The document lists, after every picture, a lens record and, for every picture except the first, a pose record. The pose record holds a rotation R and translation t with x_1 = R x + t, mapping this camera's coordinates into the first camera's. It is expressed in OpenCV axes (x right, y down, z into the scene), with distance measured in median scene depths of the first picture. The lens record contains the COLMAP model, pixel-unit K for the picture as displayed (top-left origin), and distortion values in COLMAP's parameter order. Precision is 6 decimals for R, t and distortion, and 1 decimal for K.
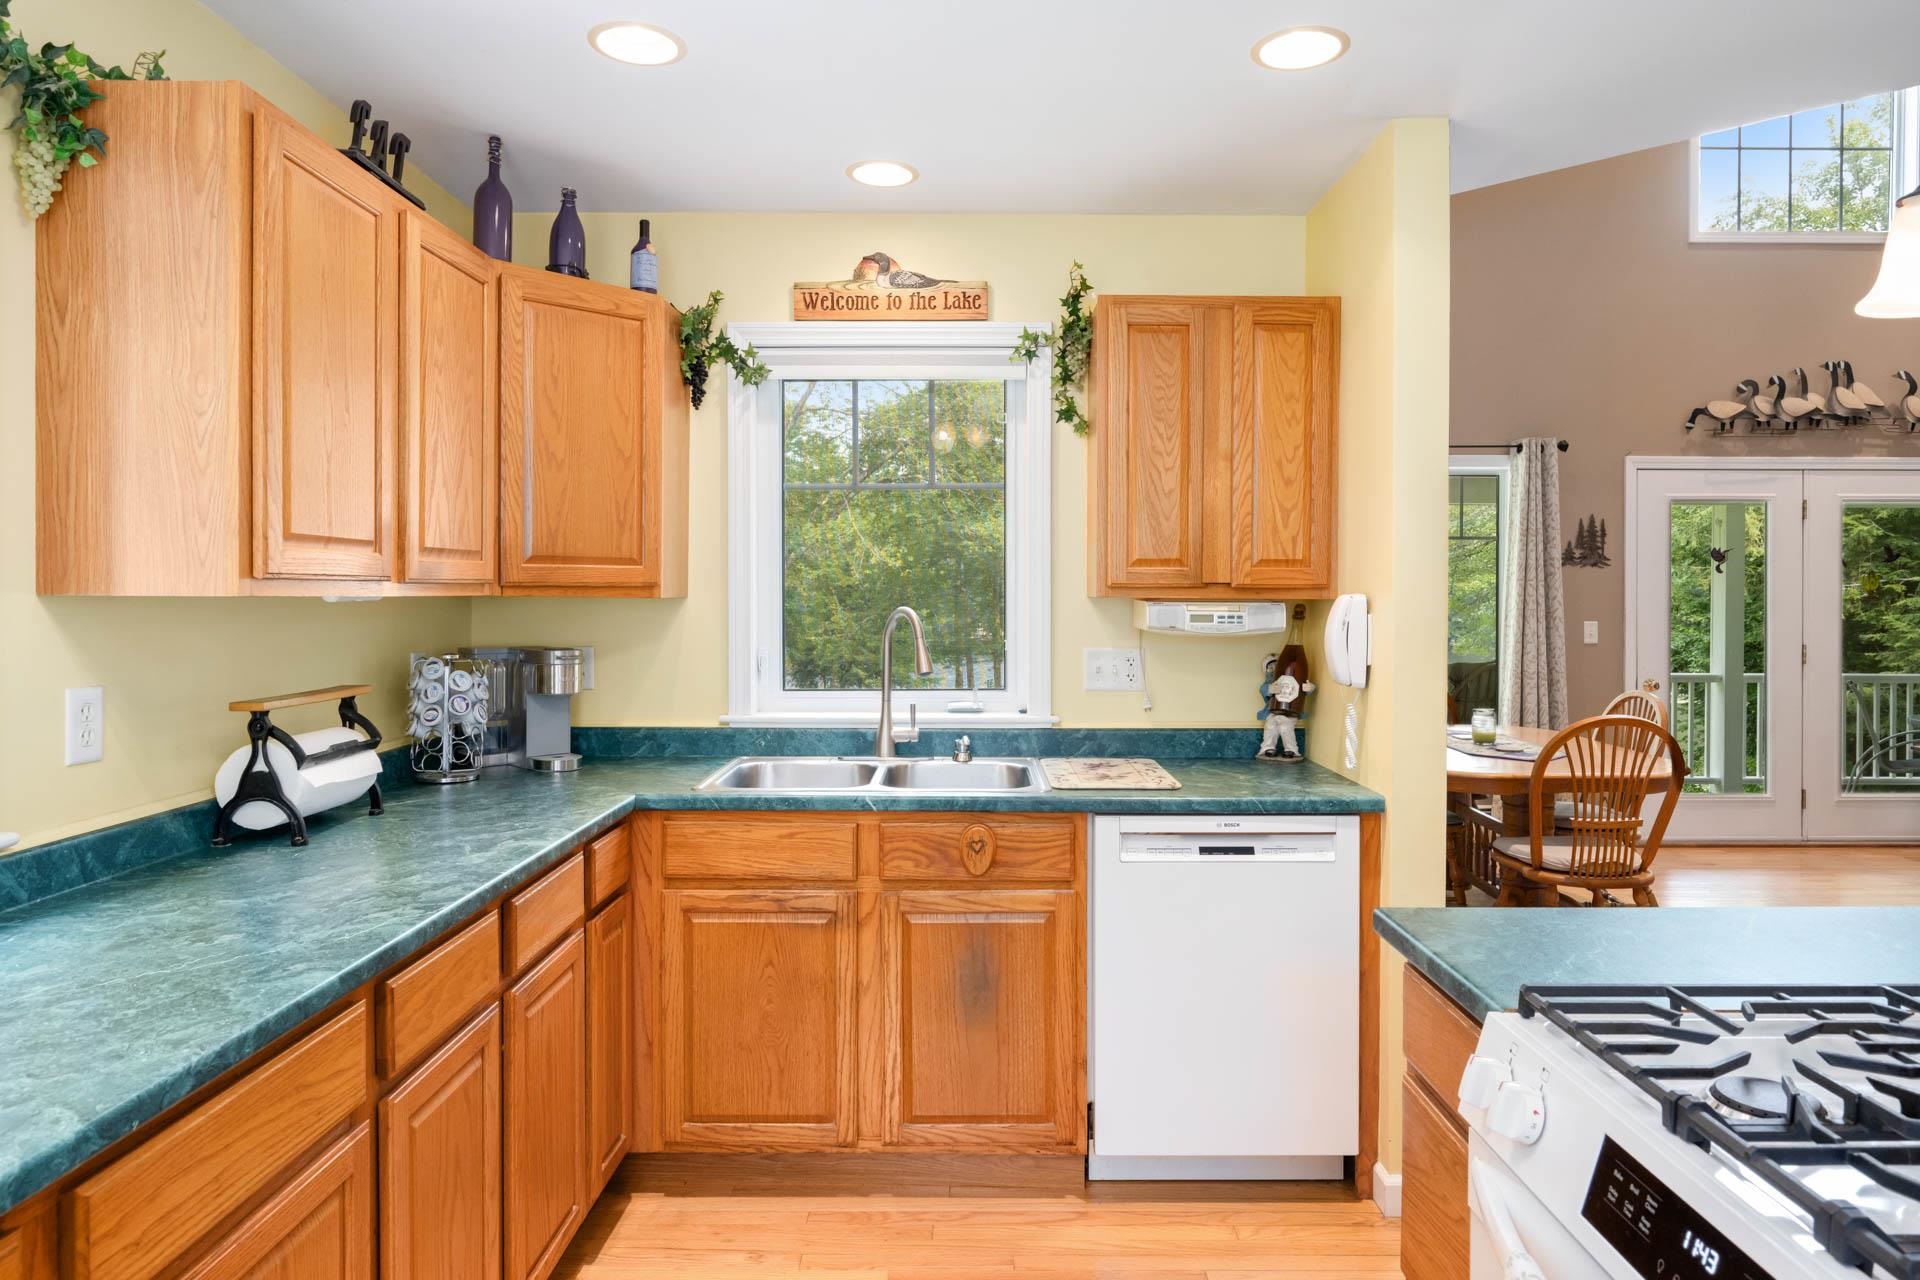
lens RADIAL K [[1188.8, 0, 947.2], [0, 1188.8, 598.0], [0, 0, 1]] dist [-0.005391, 0.002569]
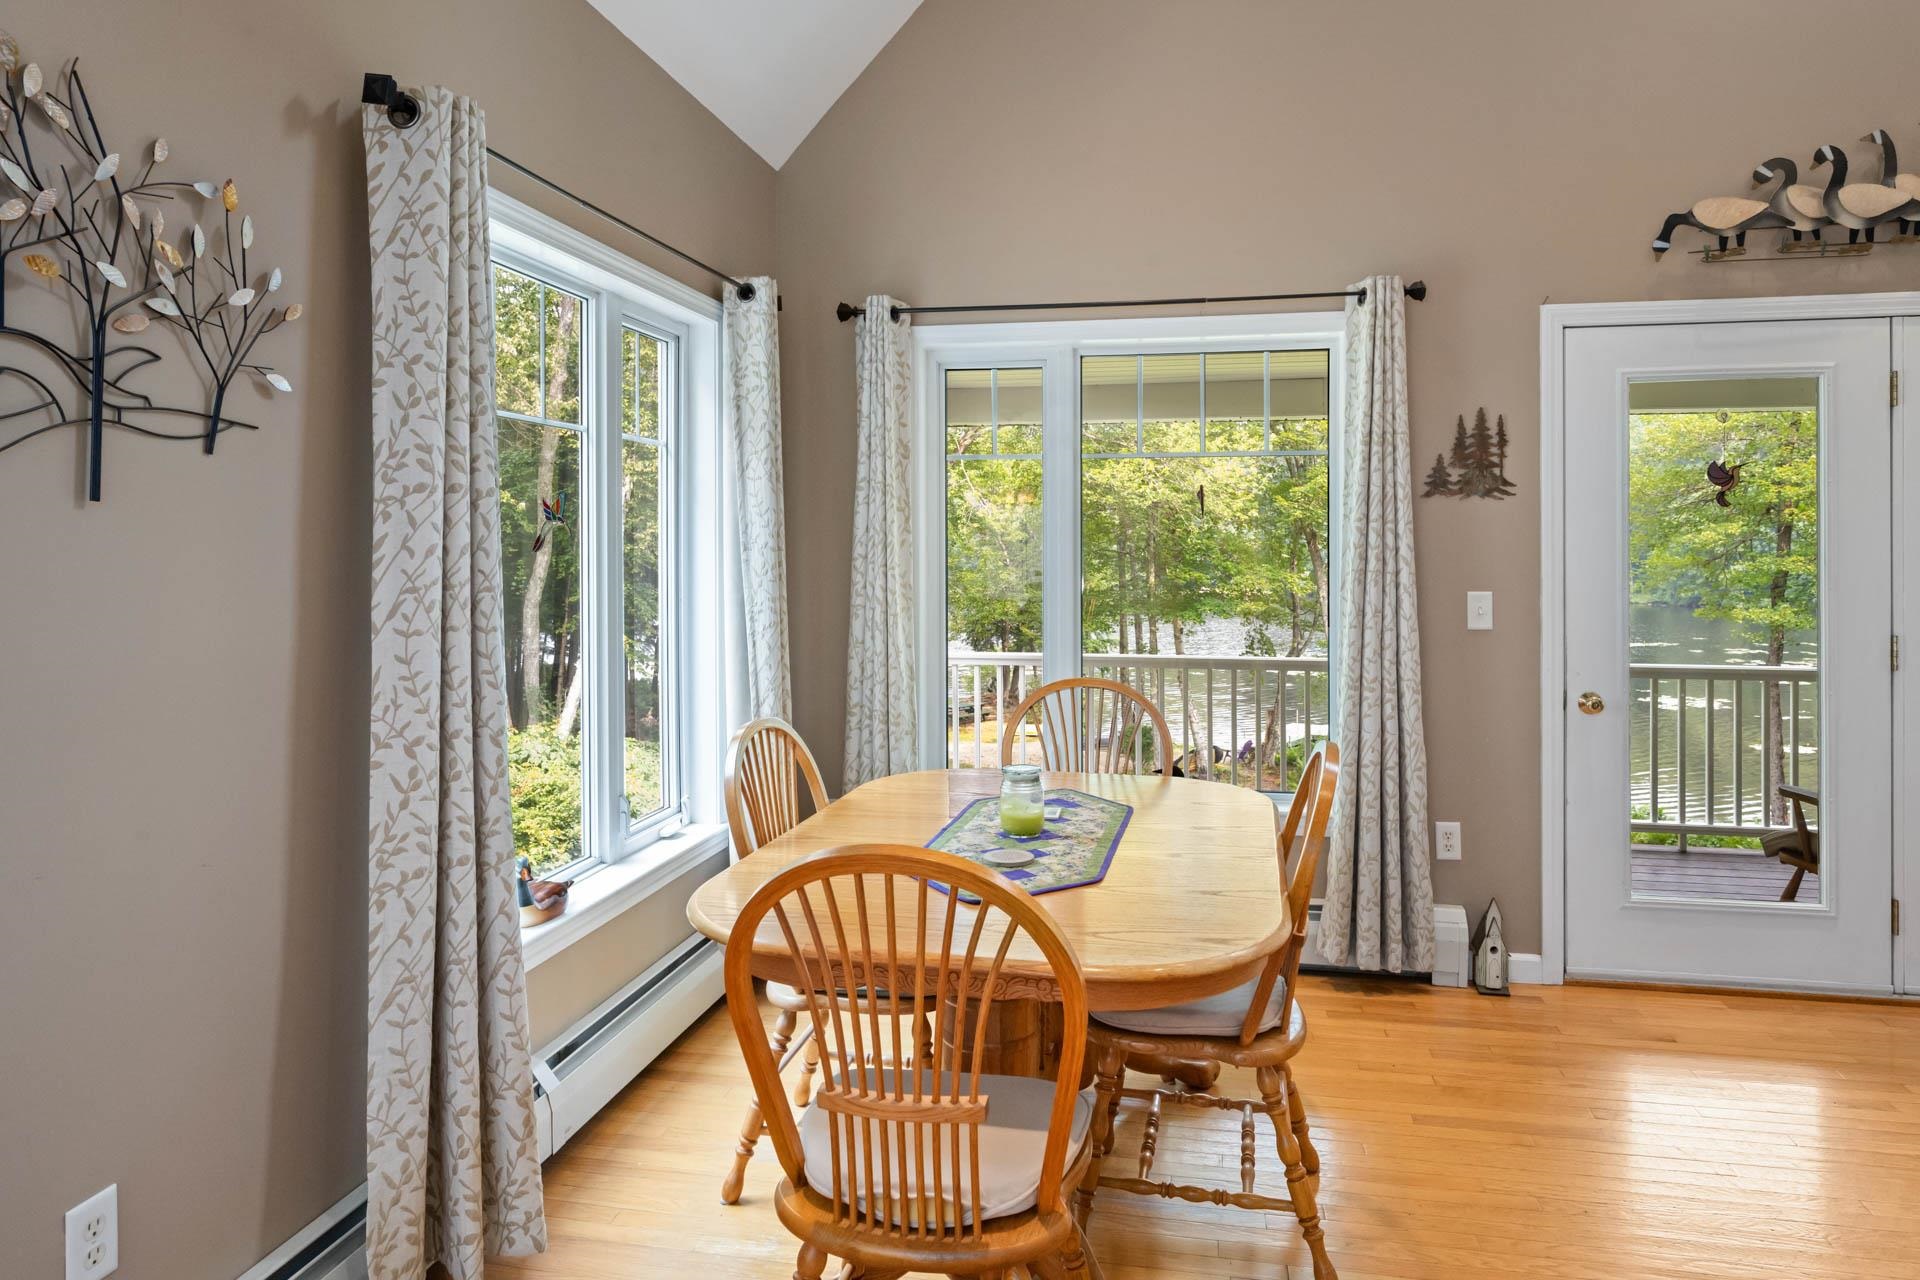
lens RADIAL K [[1188.8, 0, 967.8], [0, 1188.8, 555.0], [0, 0, 1]] dist [-0.005391, 0.002569]
pose [[0.981250, -0.002414, -0.192726, 0.410017], [0.001276, 0.999981, -0.006025, 0.005014], [0.192737, 0.005666, 0.981234, 0.382244]]
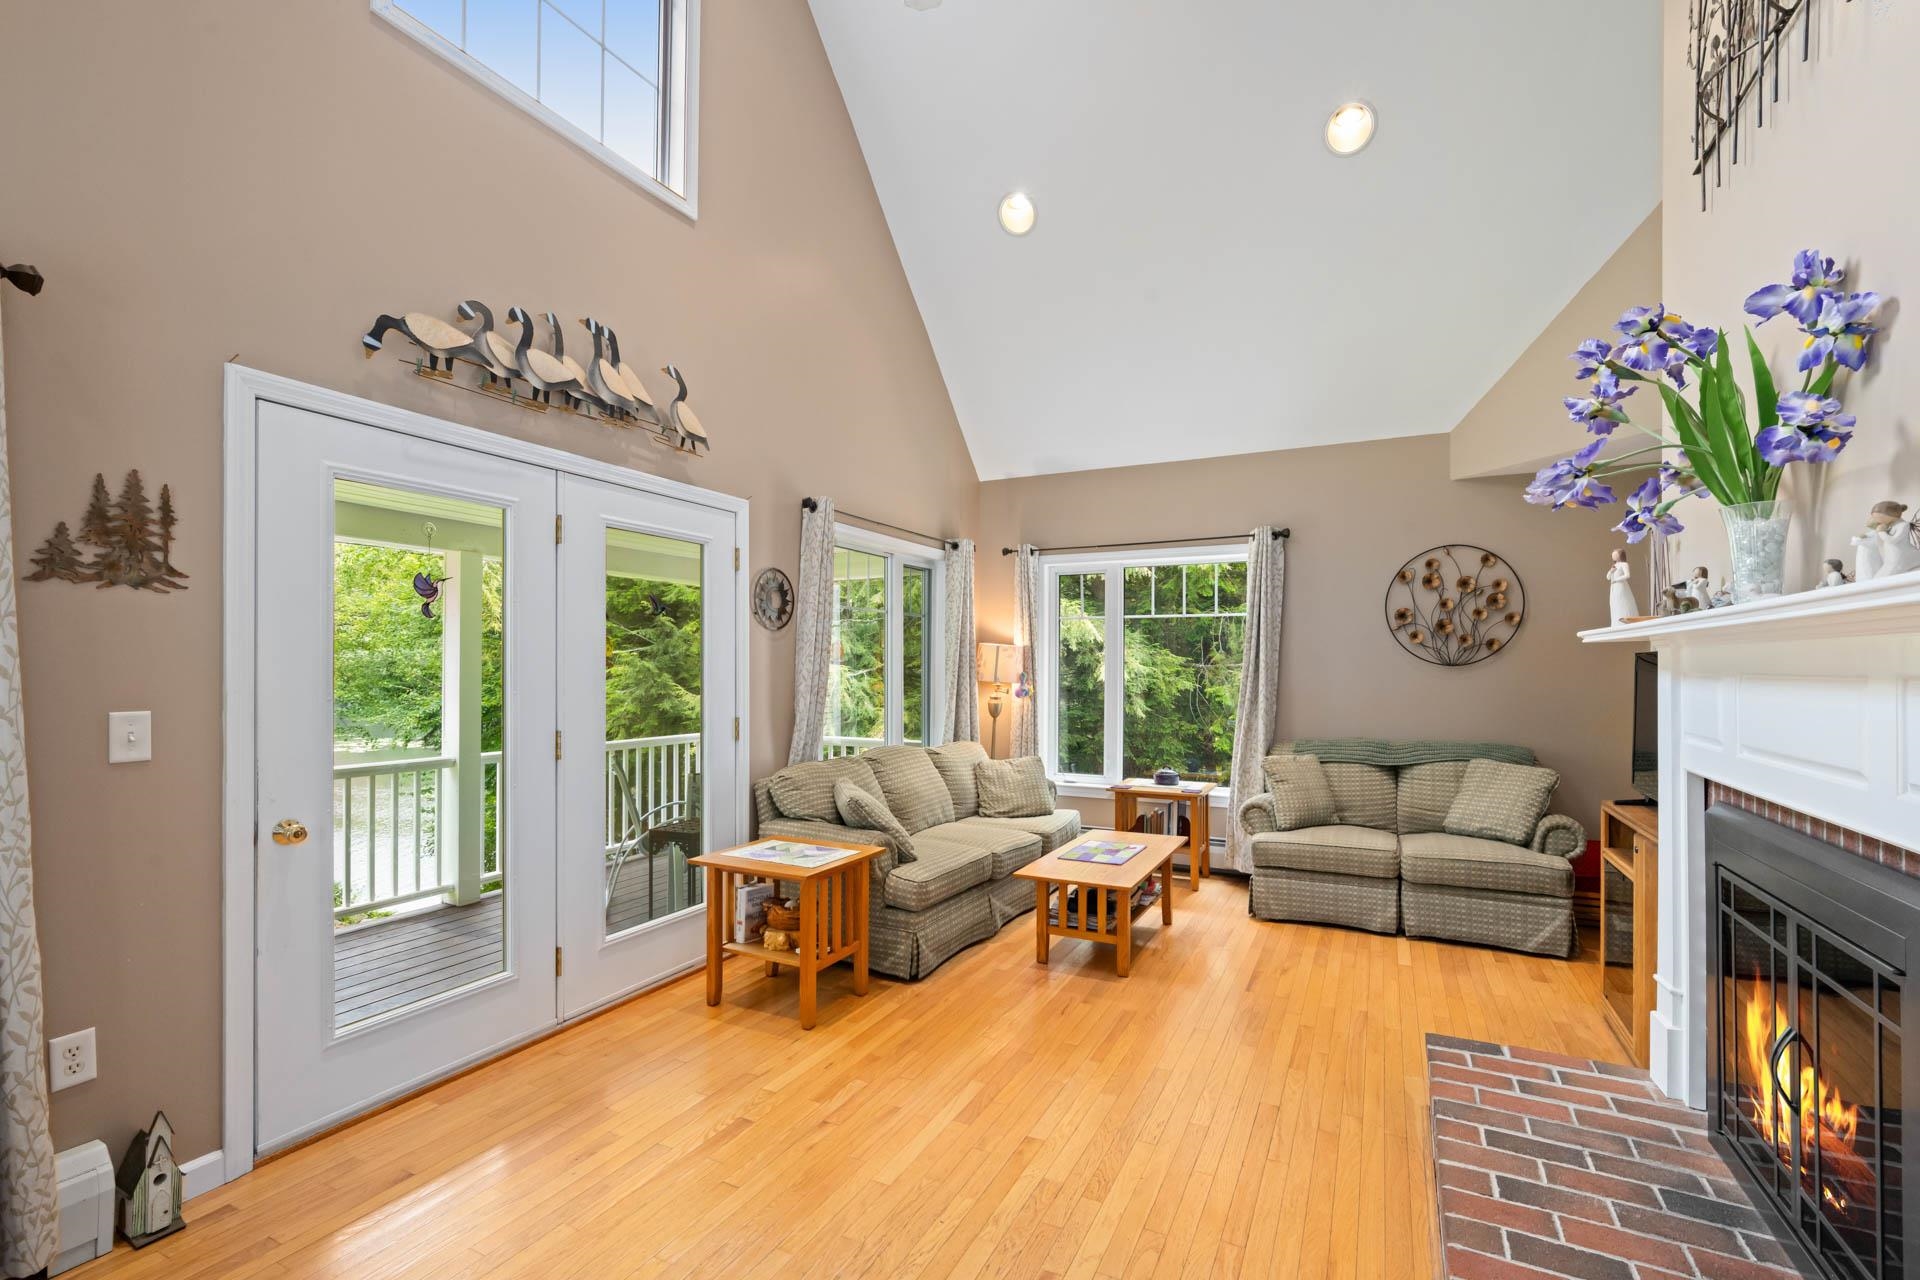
lens RADIAL K [[834.3, 0, 969.2], [0, 834.3, 664.7], [0, 0, 1]] dist [-0.002388, -0.000204]
pose [[0.443661, 0.001166, 0.896194, 0.405119], [0.003724, 0.999988, -0.003144, 0.004347], [-0.896187, 0.004733, 0.443652, 0.585898]]
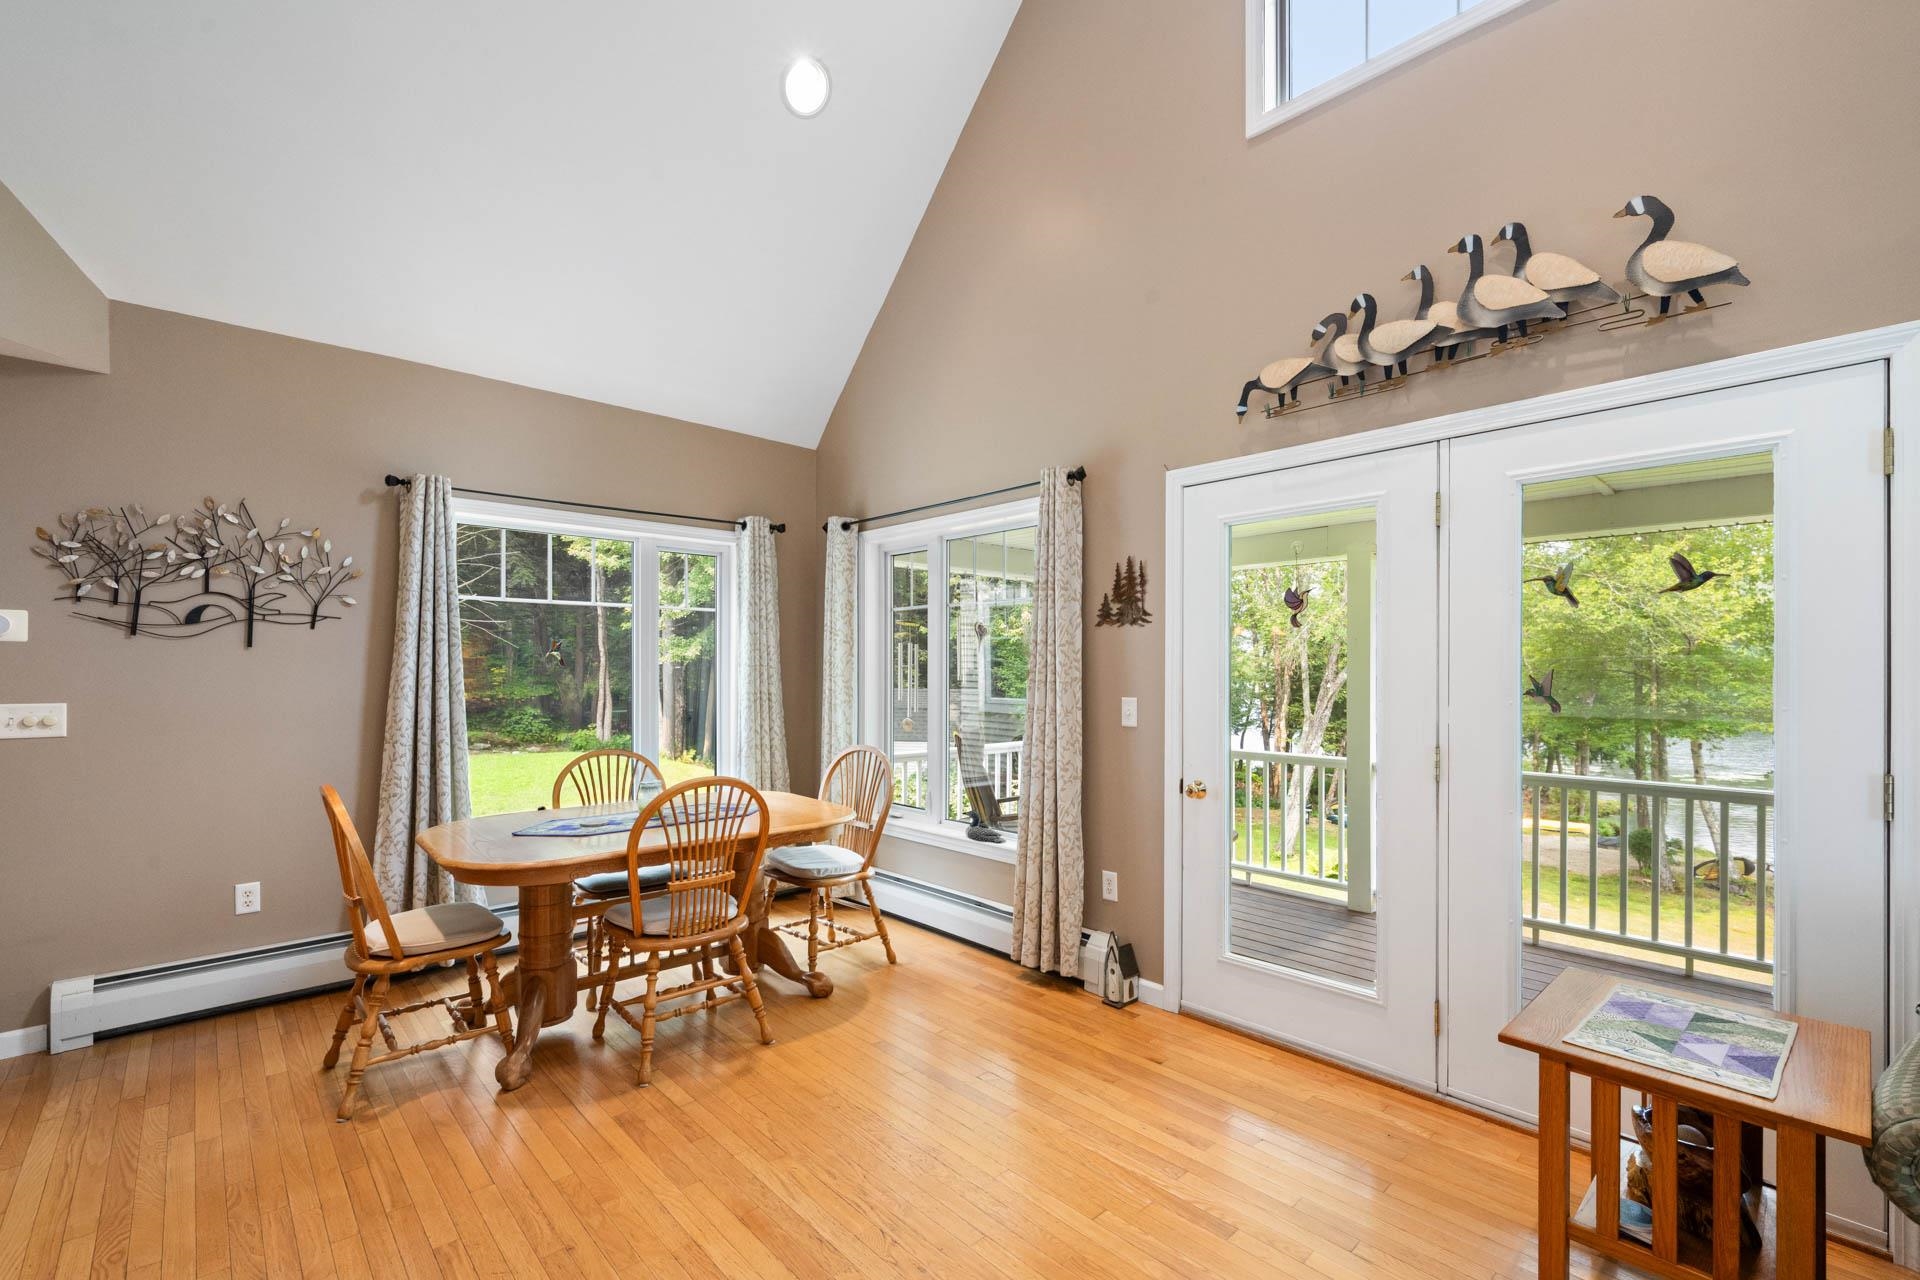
lens RADIAL K [[834.3, 0, 969.3], [0, 834.3, 671.9], [0, 0, 1]] dist [-0.002388, -0.000204]
pose [[0.680960, 0.000197, -0.732321, 0.866173], [-0.007389, 0.999951, -0.006602, 0.007629], [0.732283, 0.009906, 0.680928, 0.565556]]
